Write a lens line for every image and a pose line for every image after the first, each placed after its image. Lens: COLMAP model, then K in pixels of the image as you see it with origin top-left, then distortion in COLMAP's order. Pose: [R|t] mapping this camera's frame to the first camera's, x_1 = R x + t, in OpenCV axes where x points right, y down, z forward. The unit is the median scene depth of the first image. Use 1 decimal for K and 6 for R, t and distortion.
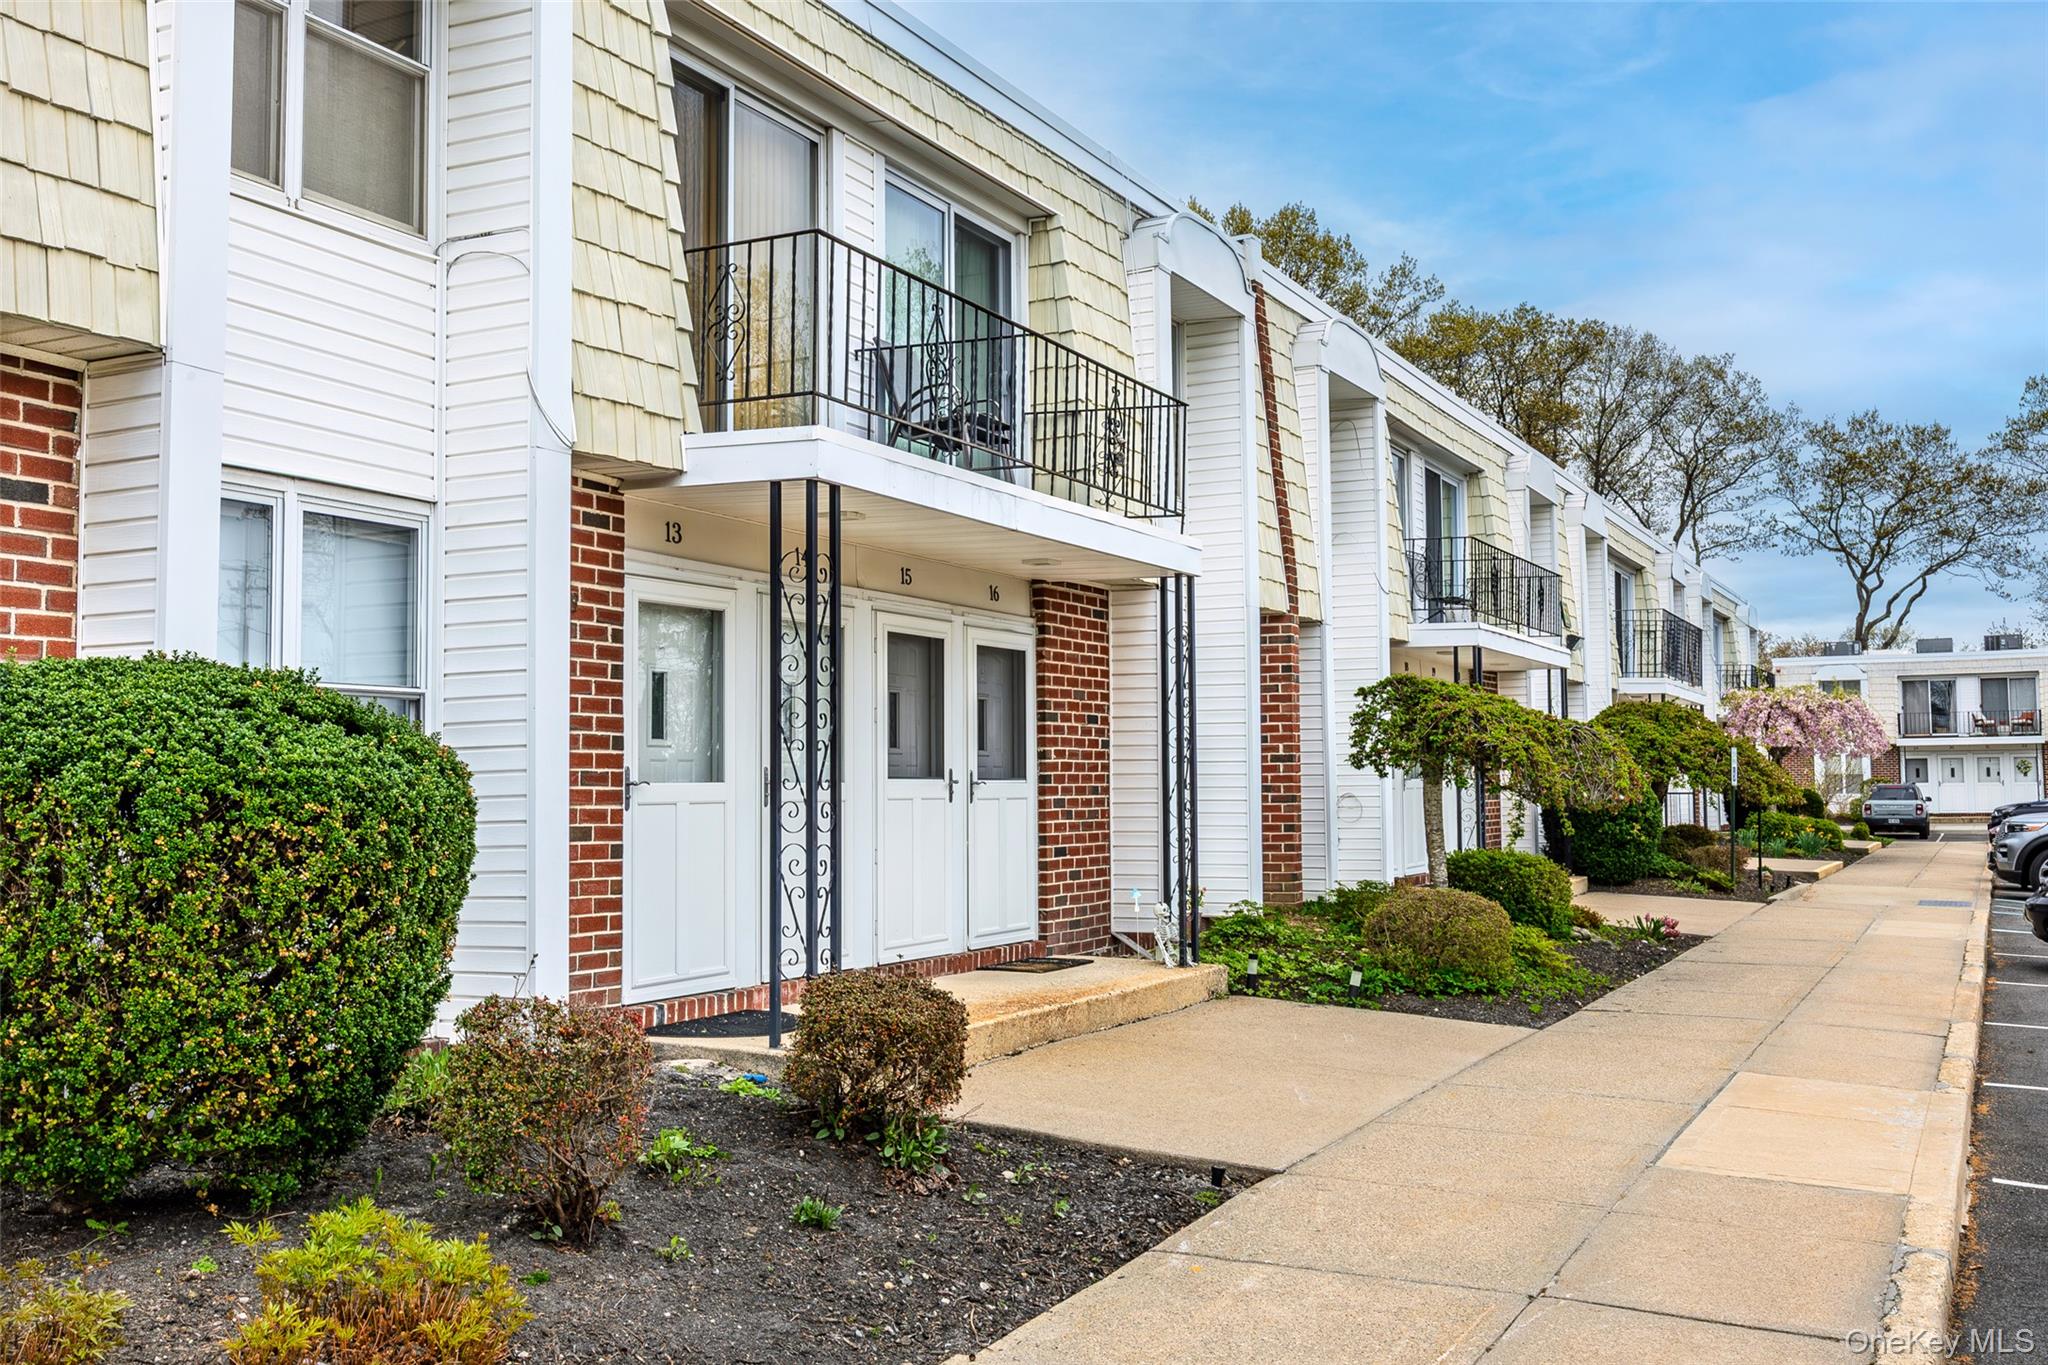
lens RADIAL K [[1935.1, 0, 1022.8], [0, 1935.1, 659.7], [0, 0, 1]] dist [0.007894, 0.009574]
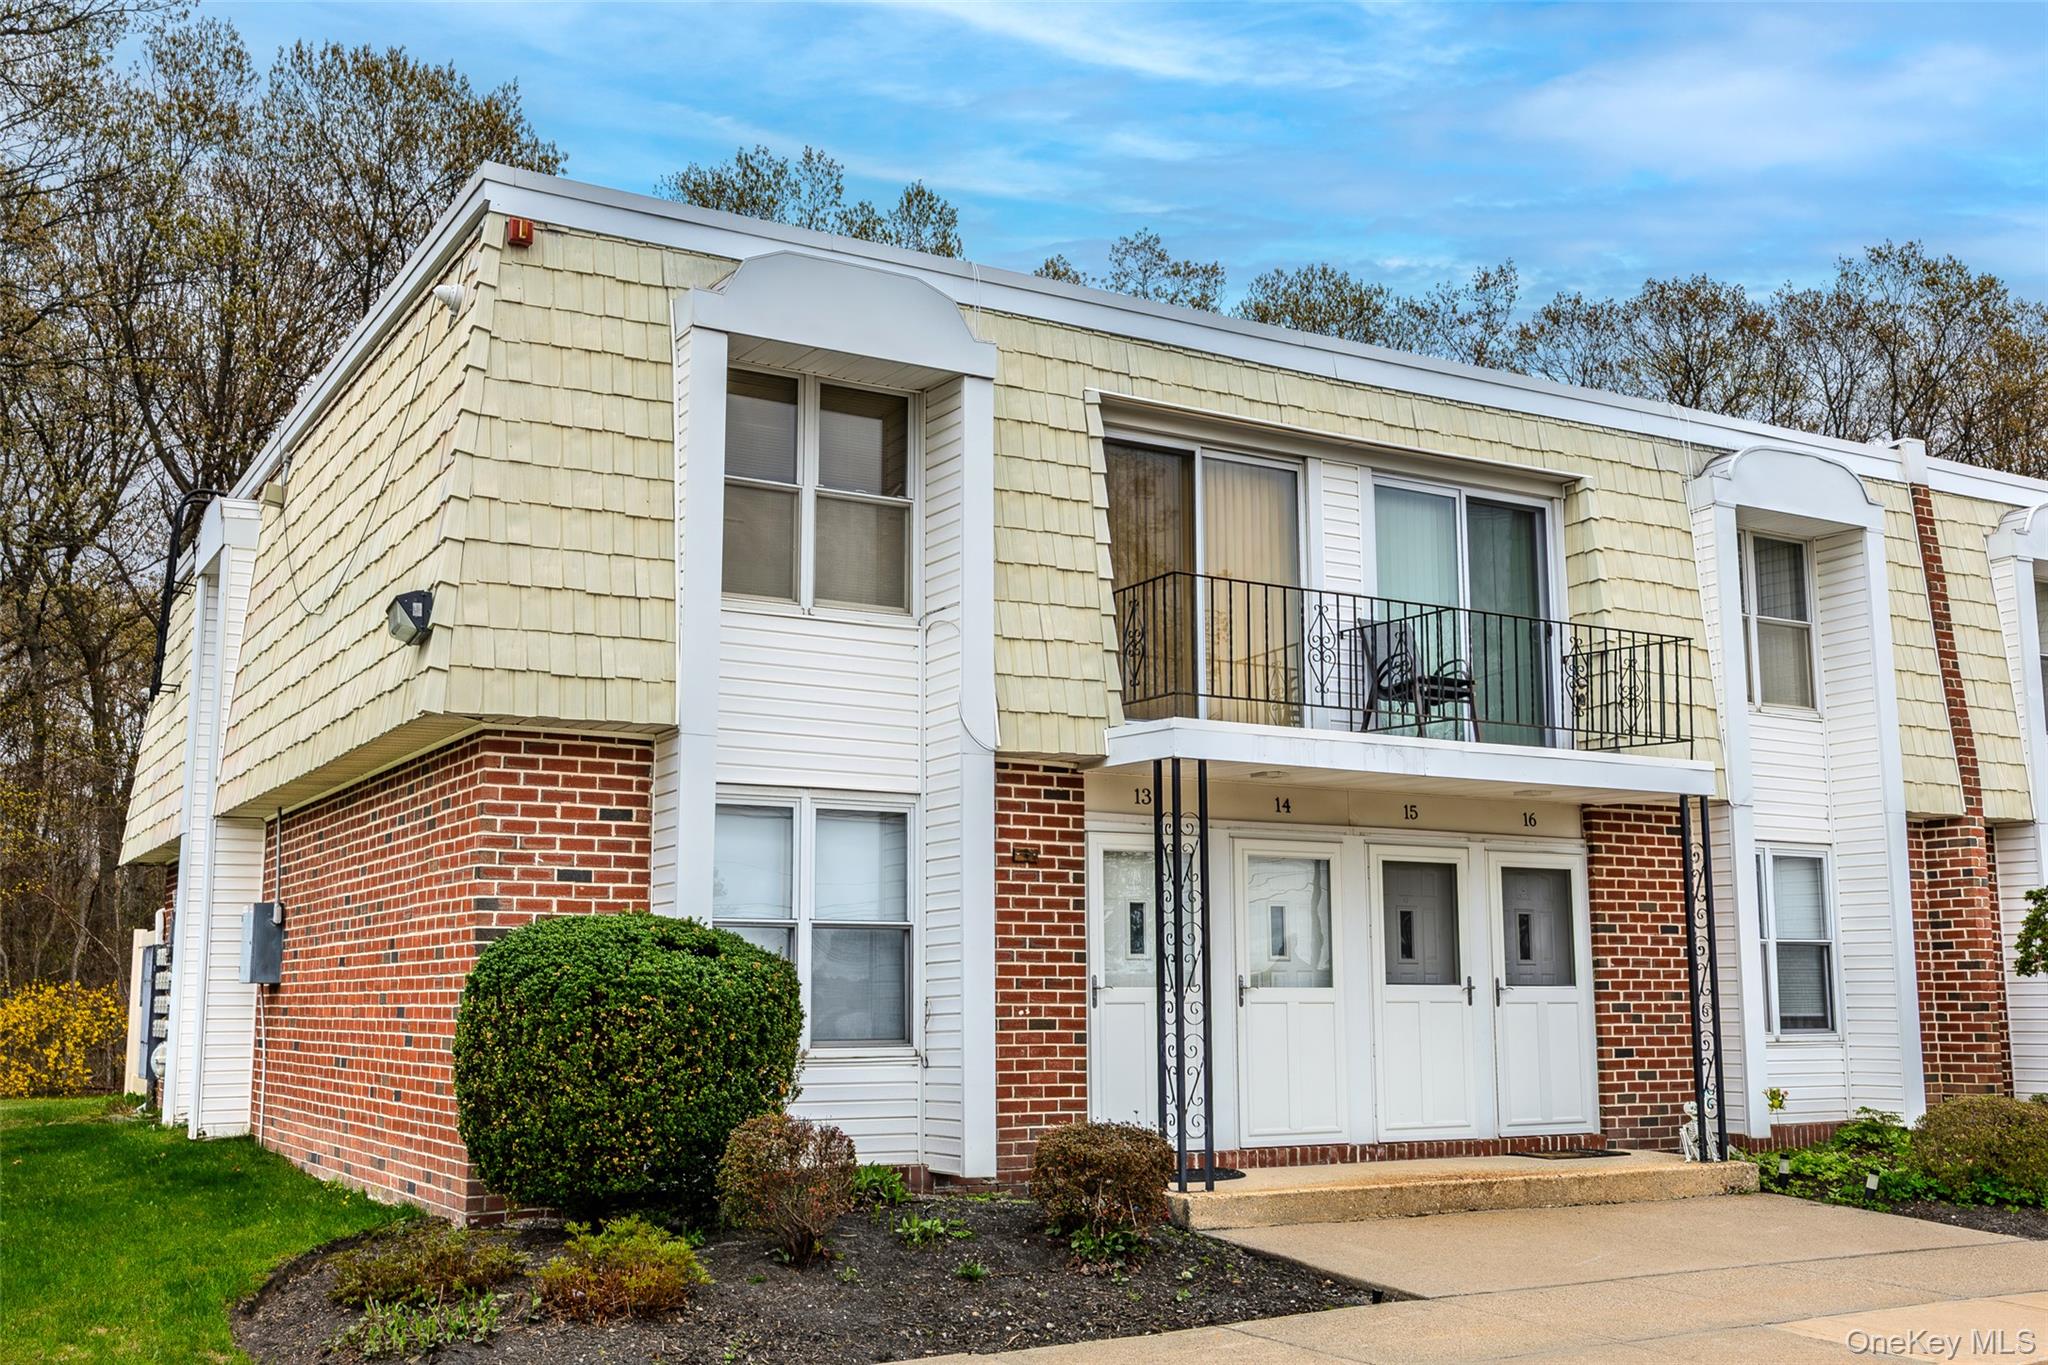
lens RADIAL K [[2027.9, 0, 1024.0], [0, 2027.9, 682.5], [0, 0, 1]] dist [0.005414, 0.020794]
pose [[0.838493, -0.081948, -0.538715, 0.546120], [0.033661, 0.994529, -0.098892, -0.009524], [0.543871, 0.064786, 0.836664, -0.226185]]
